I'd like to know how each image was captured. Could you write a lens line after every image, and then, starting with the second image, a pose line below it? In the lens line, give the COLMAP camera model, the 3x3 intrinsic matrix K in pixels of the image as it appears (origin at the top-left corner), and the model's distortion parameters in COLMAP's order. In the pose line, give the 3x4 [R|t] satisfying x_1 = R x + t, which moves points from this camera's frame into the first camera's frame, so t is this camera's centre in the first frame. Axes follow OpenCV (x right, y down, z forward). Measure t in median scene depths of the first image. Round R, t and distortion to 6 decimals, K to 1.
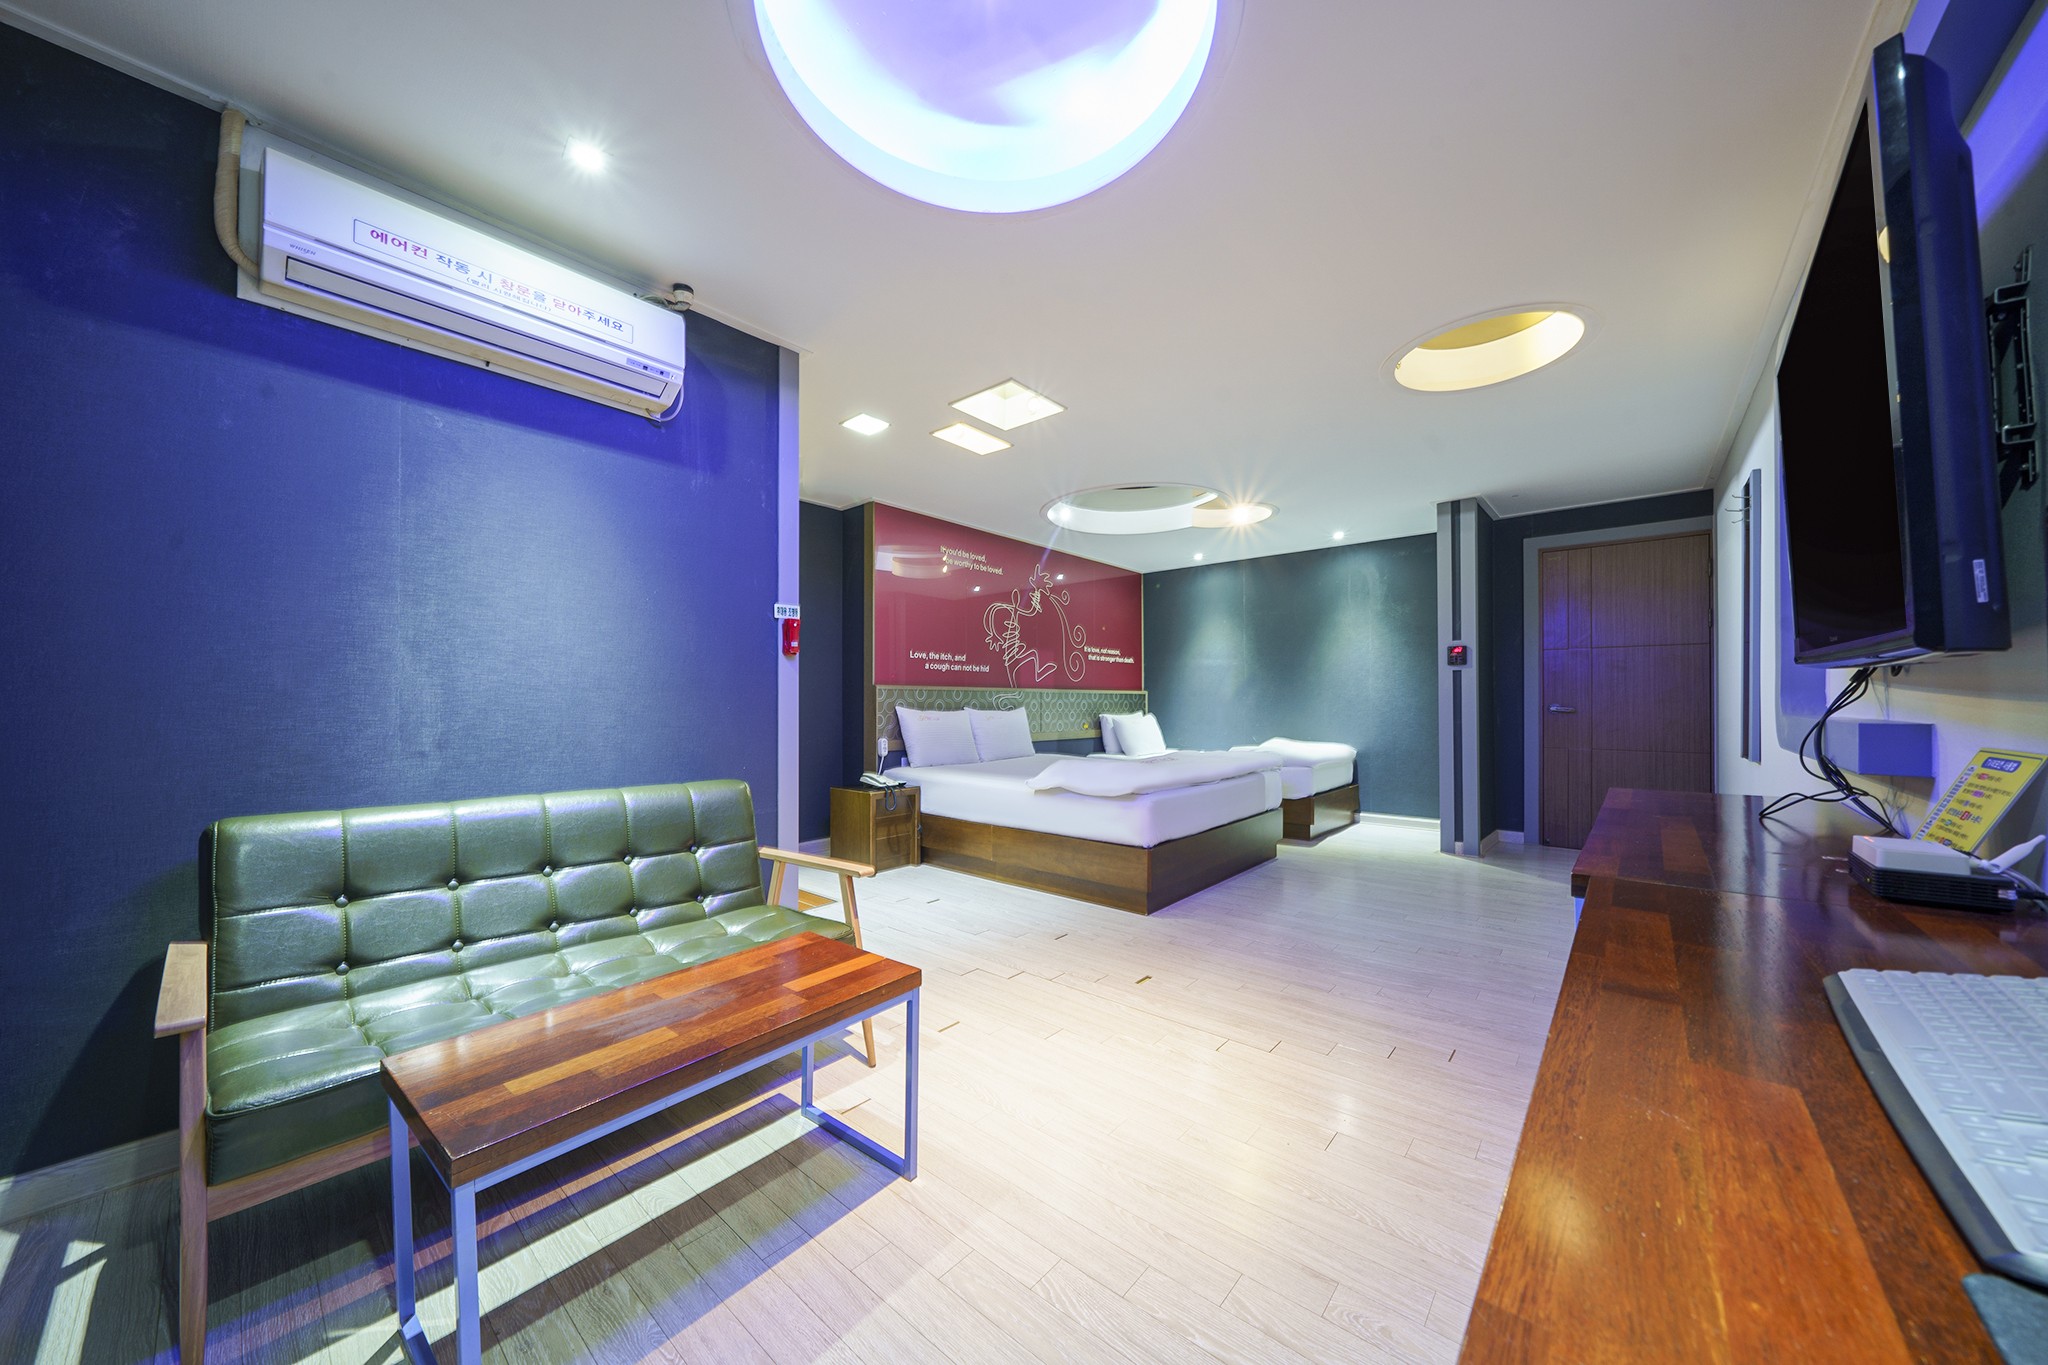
lens RADIAL K [[697.3, 0, 1019.2], [0, 697.3, 686.4], [0, 0, 1]] dist [-0.006108, 0.000552]
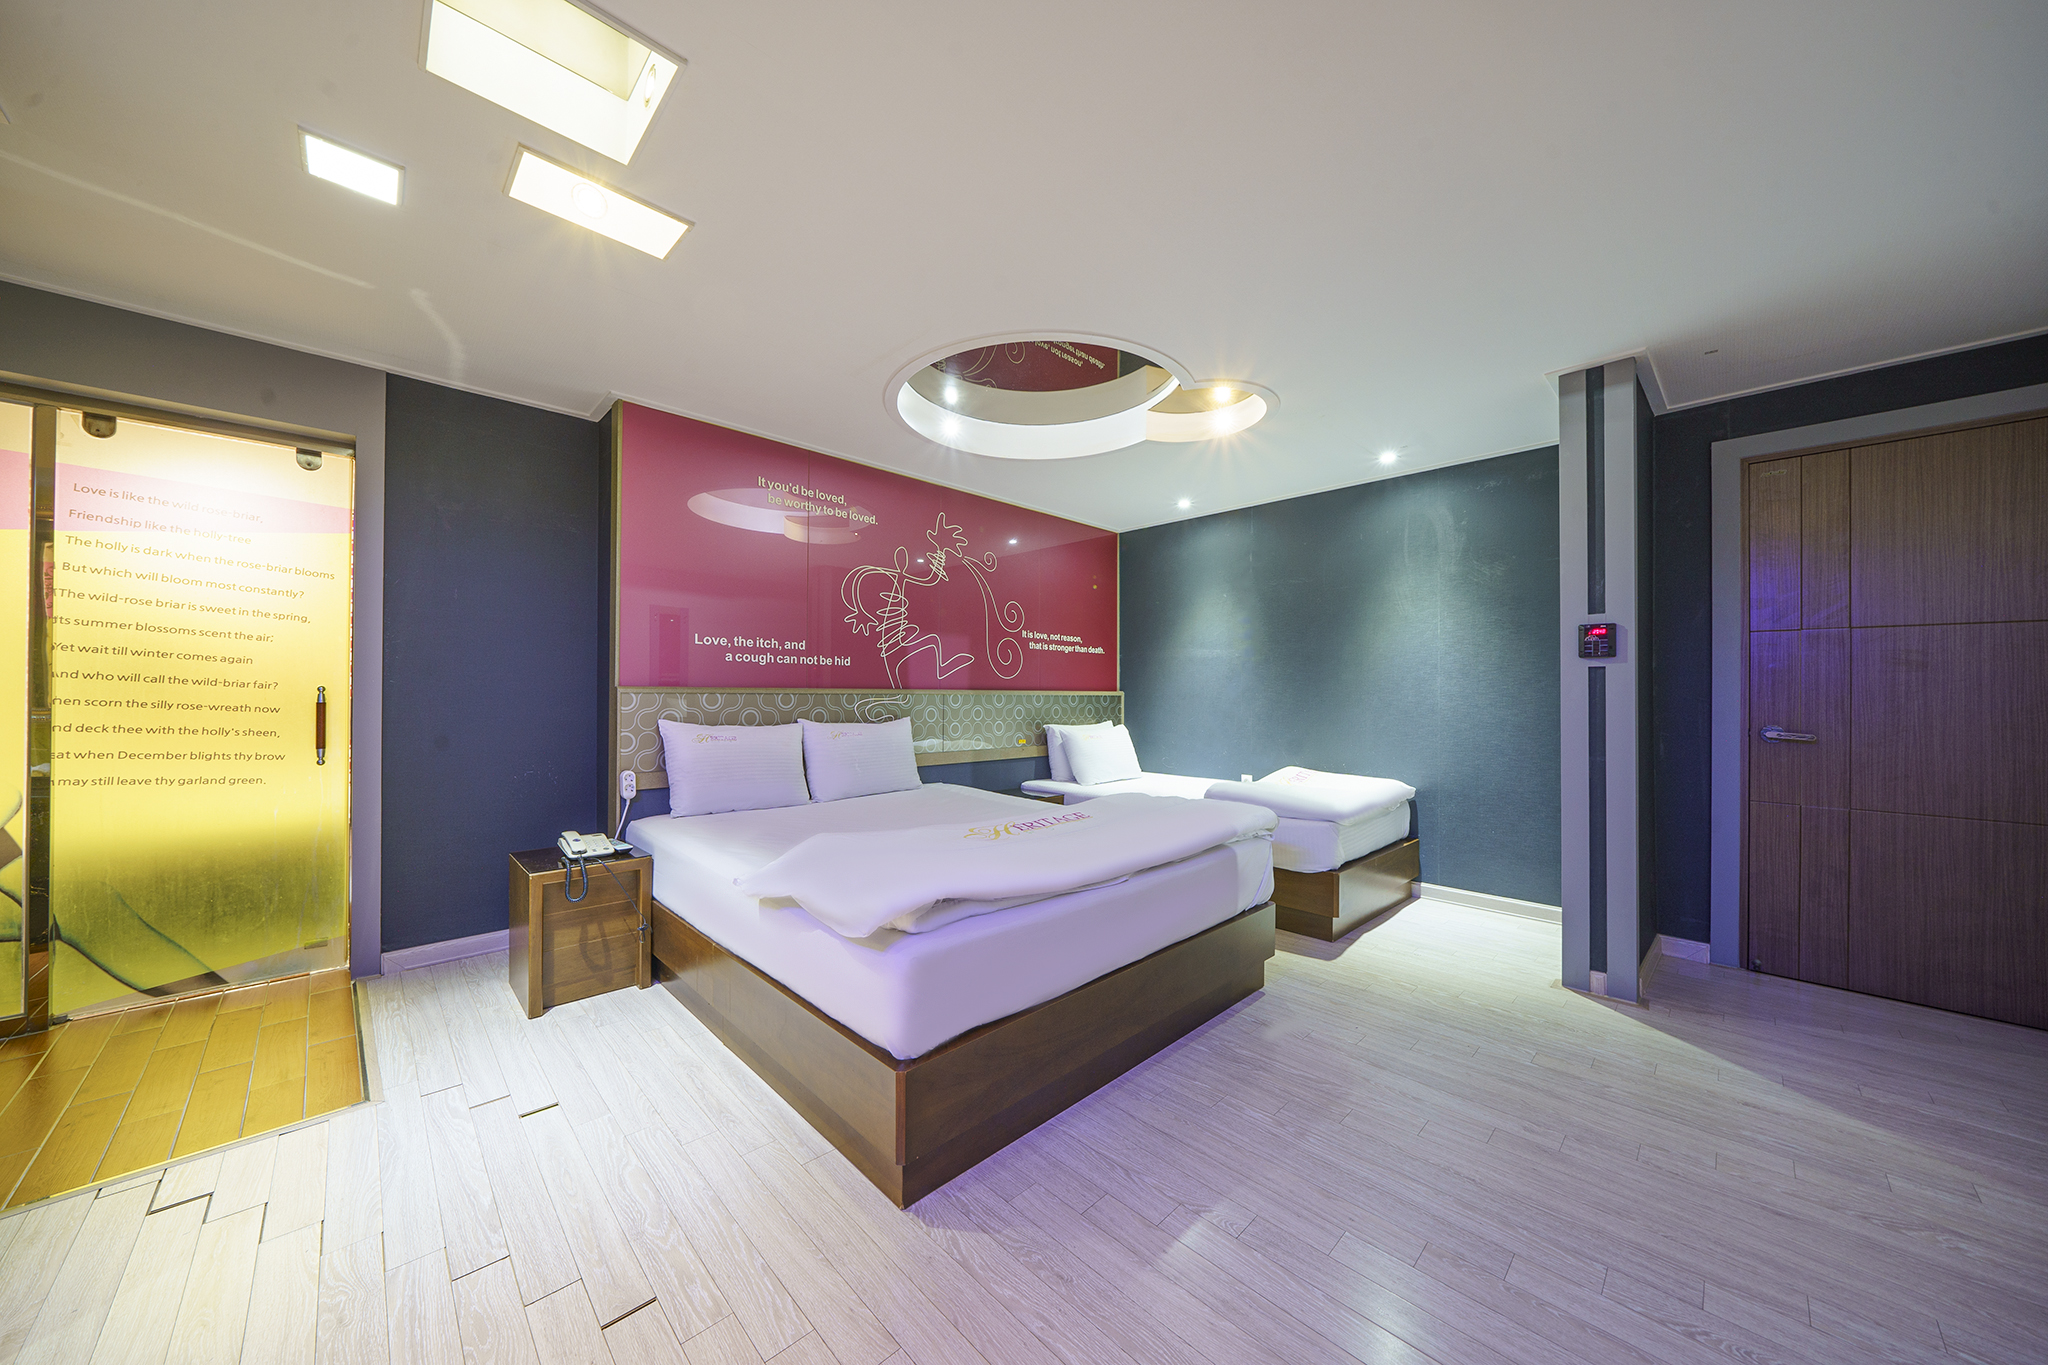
lens RADIAL K [[697.3, 0, 1012.8], [0, 697.3, 679.7], [0, 0, 1]] dist [-0.006108, 0.000552]
pose [[0.995753, 0.005475, -0.091897, 0.181016], [-0.005244, 0.999982, 0.002752, -0.010450], [0.091911, -0.002258, 0.995765, 0.340917]]
